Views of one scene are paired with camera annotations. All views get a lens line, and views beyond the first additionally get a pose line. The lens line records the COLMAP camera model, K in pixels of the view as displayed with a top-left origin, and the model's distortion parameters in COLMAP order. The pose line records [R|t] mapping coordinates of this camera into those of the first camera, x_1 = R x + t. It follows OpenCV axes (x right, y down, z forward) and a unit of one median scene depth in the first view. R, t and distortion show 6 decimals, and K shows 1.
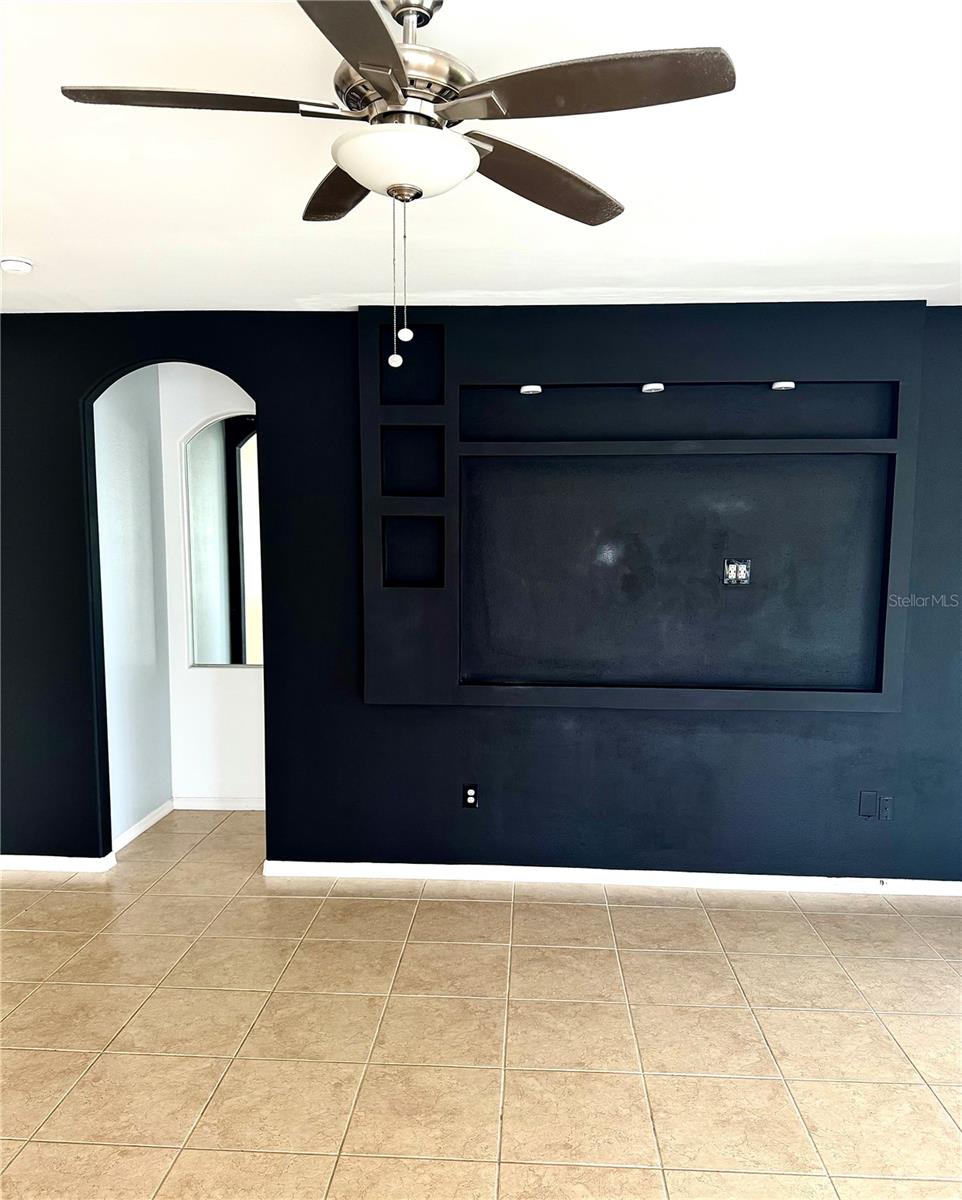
lens RADIAL K [[885.4, 0, 487.2], [0, 885.4, 646.5], [0, 0, 1]] dist [0.133775, -0.201584]
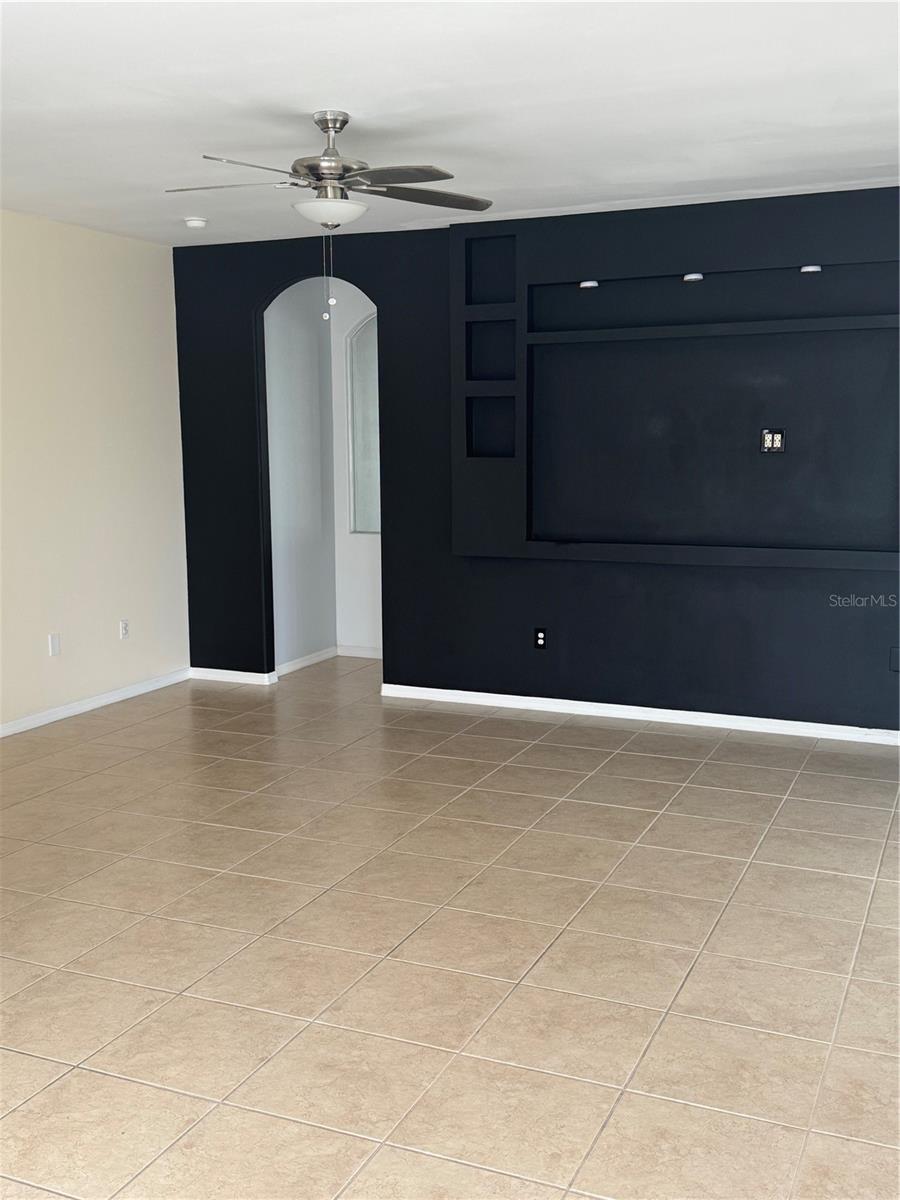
lens RADIAL K [[1233.3, 0, 450.0], [0, 1233.3, 600.0], [0, 0, 1]] dist [0.230445, -0.533416]
pose [[0.933874, 0.039089, -0.355459, 0.454245], [-0.032729, 0.999179, 0.023890, 0.085786], [0.356101, -0.010677, 0.934387, -0.563997]]
